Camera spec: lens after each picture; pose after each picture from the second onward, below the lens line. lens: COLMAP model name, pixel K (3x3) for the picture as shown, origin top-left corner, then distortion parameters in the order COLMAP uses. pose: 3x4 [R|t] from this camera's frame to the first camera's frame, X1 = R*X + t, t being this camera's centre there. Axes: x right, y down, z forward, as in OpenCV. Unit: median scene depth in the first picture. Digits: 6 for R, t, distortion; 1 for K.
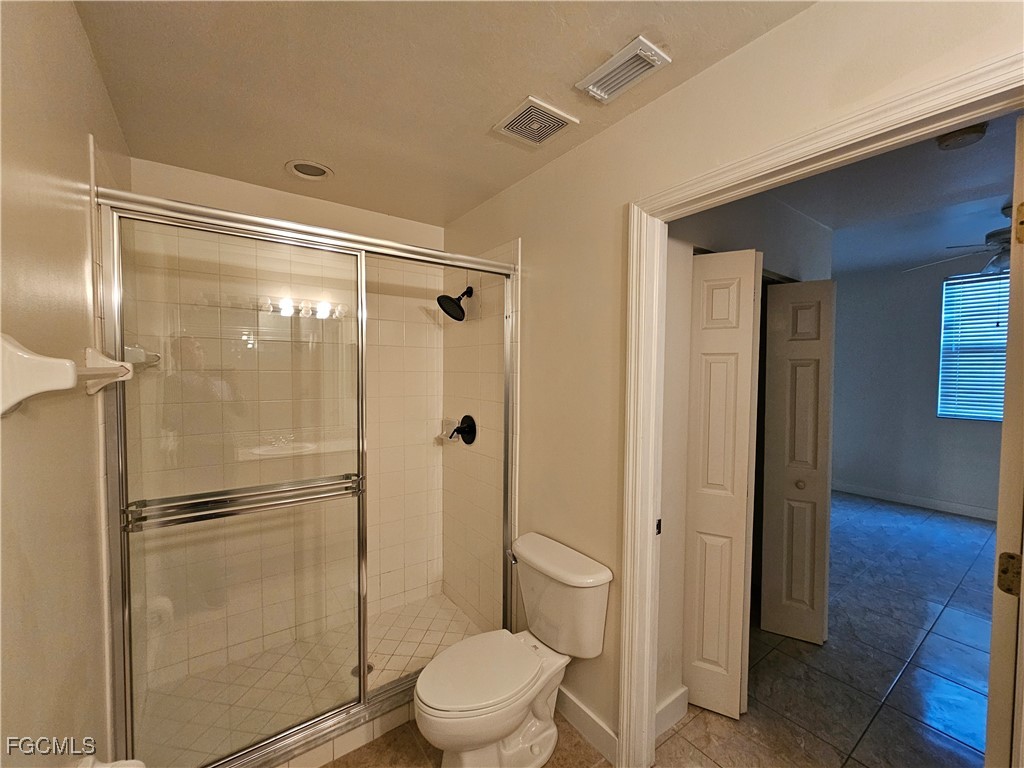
lens RADIAL K [[419.6, 0, 511.3], [0, 419.6, 386.3], [0, 0, 1]] dist [-0.002826, 0.000451]
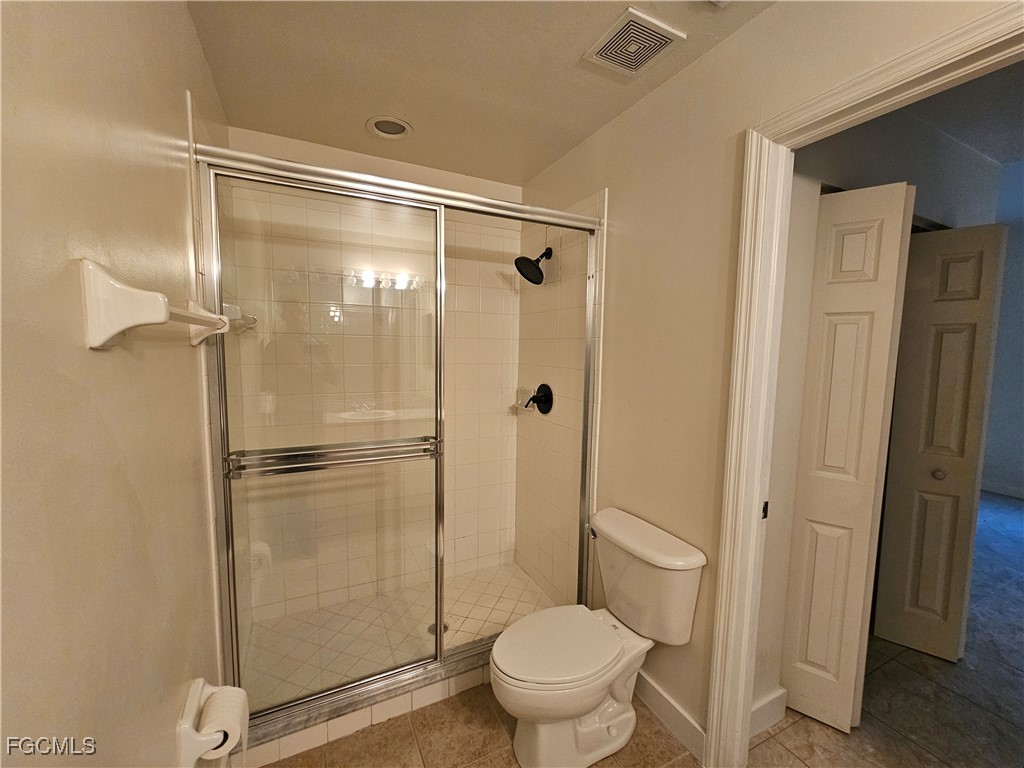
lens RADIAL K [[419.6, 0, 511.3], [0, 419.6, 384.7], [0, 0, 1]] dist [-0.002826, 0.000451]
pose [[0.986306, 0.021793, -0.163477, -0.029061], [-0.013646, 0.998616, 0.050797, 0.032112], [0.164358, -0.047871, 0.985238, 0.056505]]
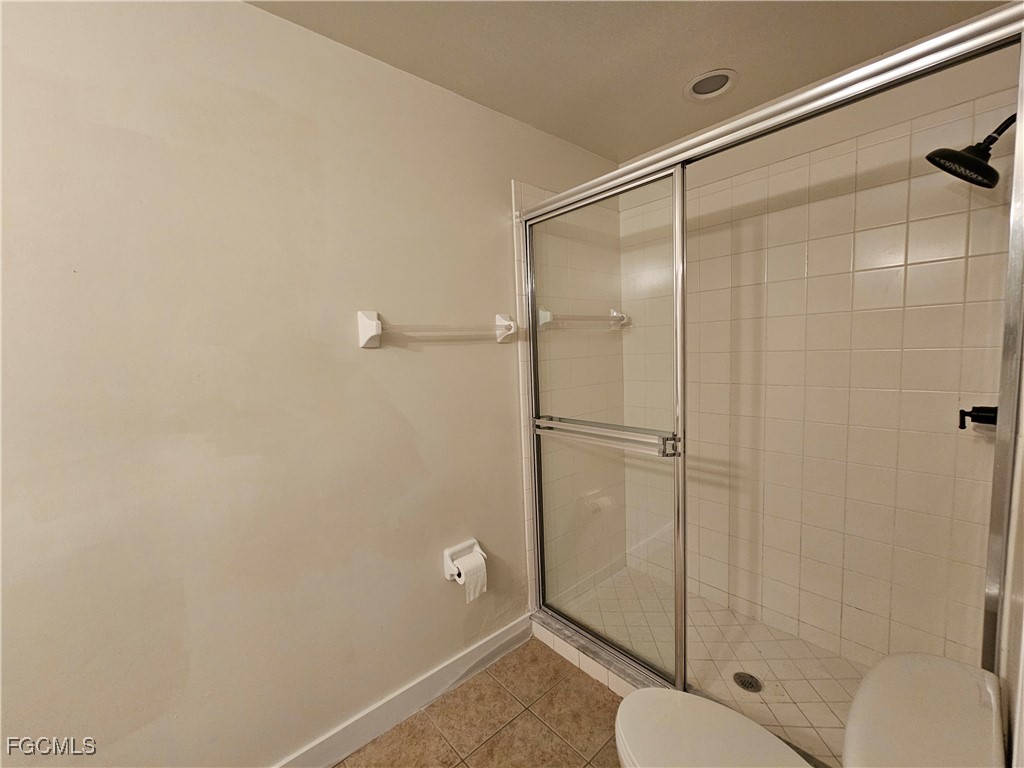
lens RADIAL K [[419.6, 0, 514.9], [0, 419.6, 383.6], [0, 0, 1]] dist [-0.002826, 0.000451]
pose [[0.108419, 0.088530, -0.990155, 0.410680], [0.000732, 0.996019, 0.089135, 0.022255], [0.994105, -0.010389, 0.107923, 0.532619]]
